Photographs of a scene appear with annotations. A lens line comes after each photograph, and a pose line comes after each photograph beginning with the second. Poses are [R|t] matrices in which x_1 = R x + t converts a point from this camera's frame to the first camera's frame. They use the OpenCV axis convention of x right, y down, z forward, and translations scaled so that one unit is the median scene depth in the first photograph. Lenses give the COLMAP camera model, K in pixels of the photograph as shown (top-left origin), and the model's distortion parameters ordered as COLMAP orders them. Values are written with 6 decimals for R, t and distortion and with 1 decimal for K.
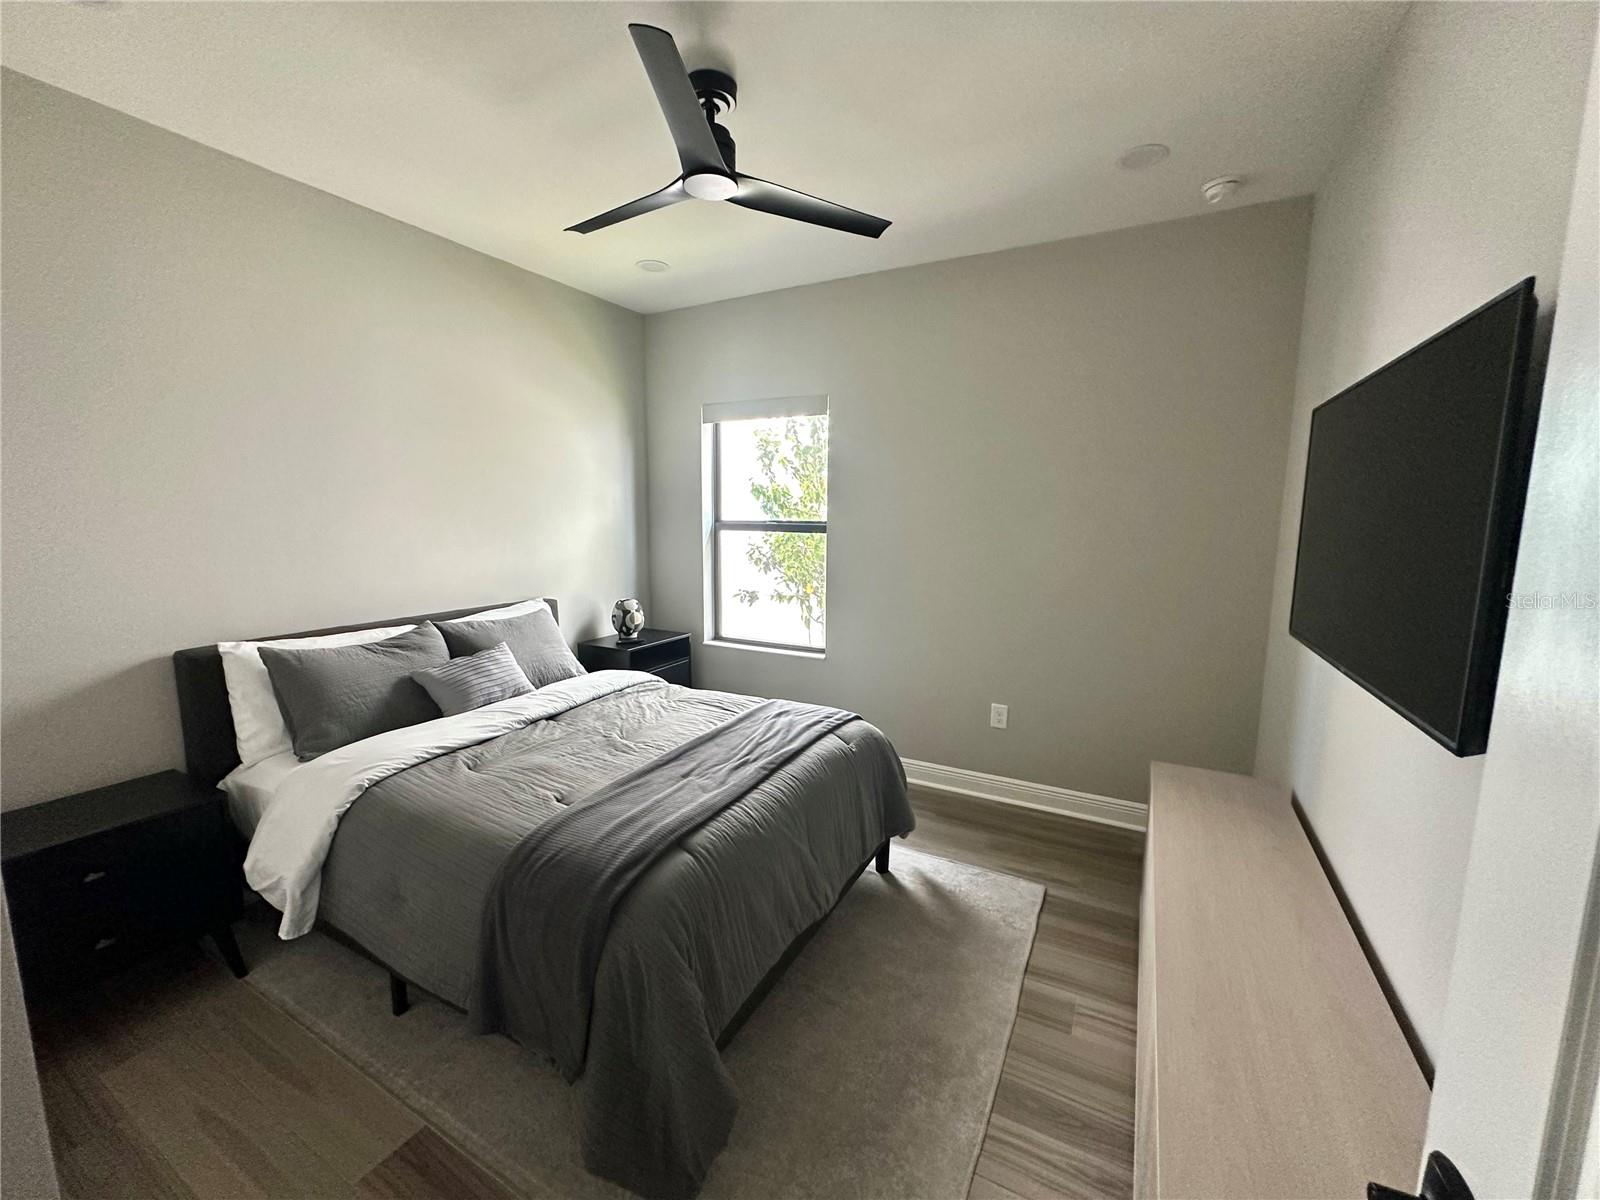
lens RADIAL K [[640.7, 0, 792.3], [0, 640.7, 604.4], [0, 0, 1]] dist [-0.003887, -0.000356]
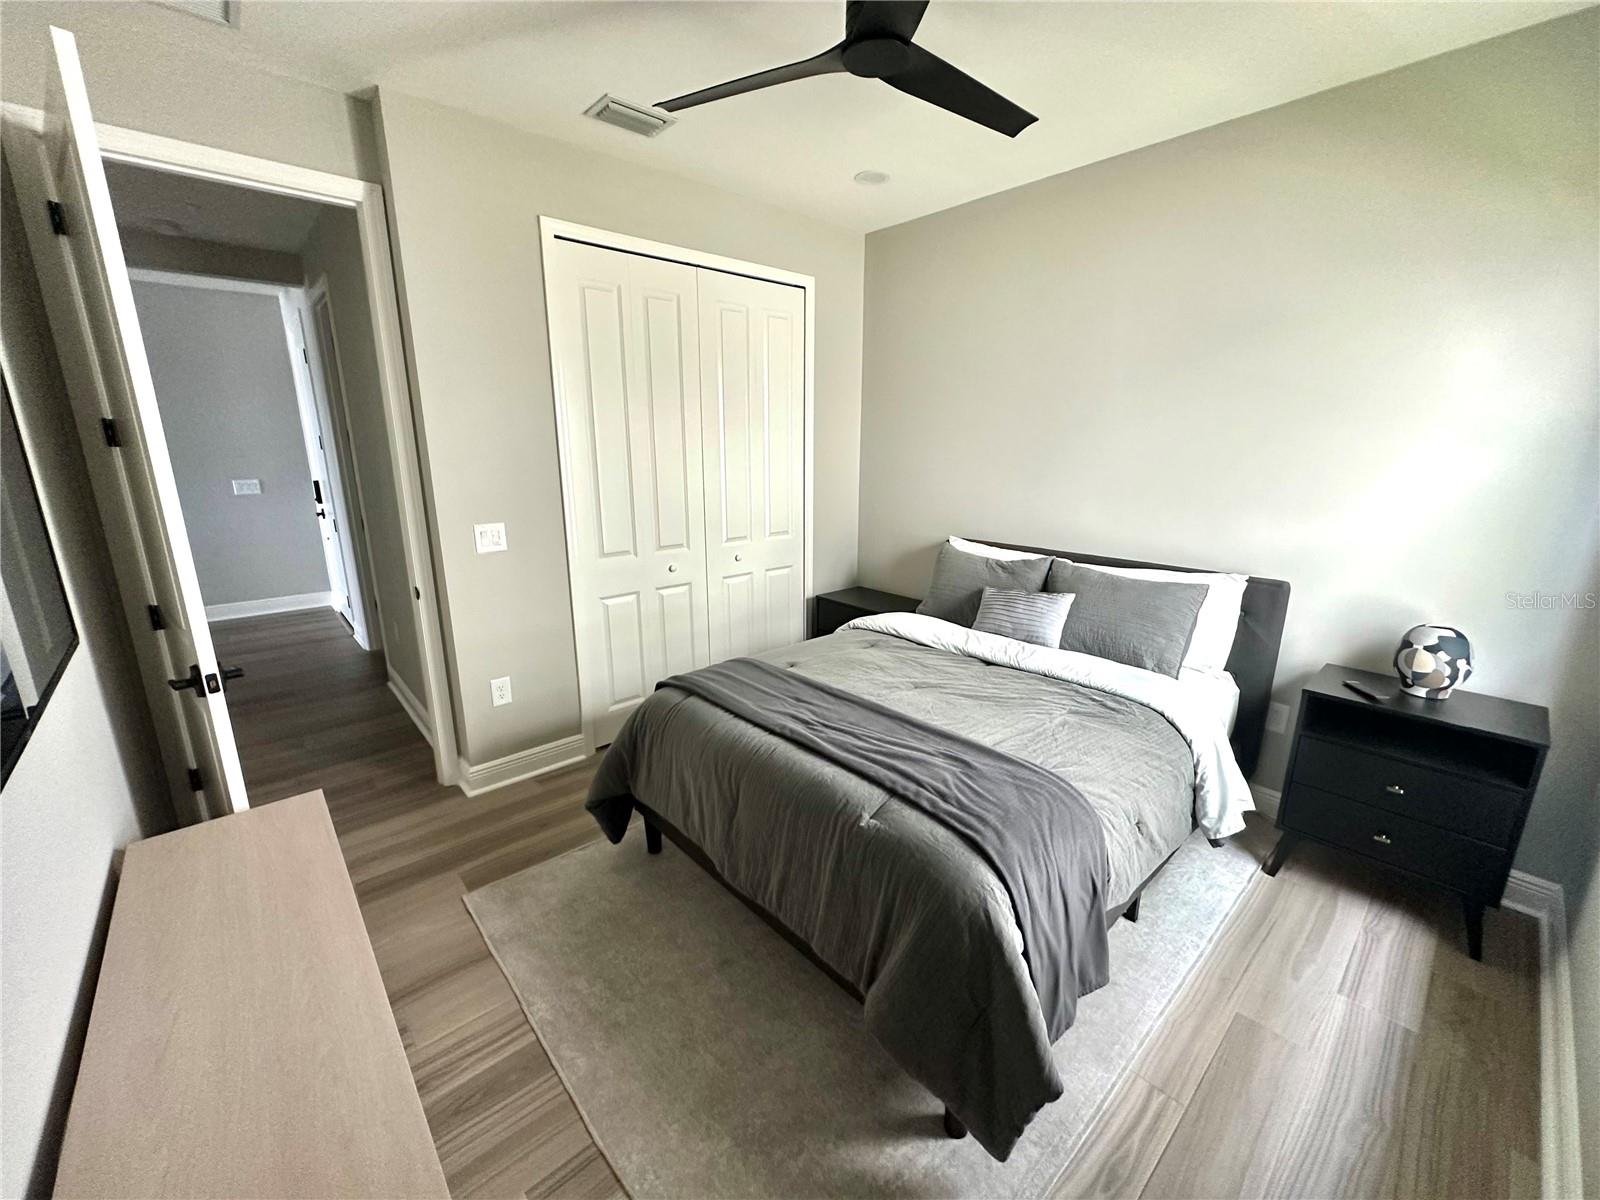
lens RADIAL K [[640.7, 0, 790.4], [0, 640.7, 597.0], [0, 0, 1]] dist [-0.003887, -0.000356]
pose [[-0.333883, 0.224534, -0.915482, 0.755198], [-0.140358, 0.948546, 0.283832, -0.197286], [0.932106, 0.223262, -0.285188, 1.181902]]
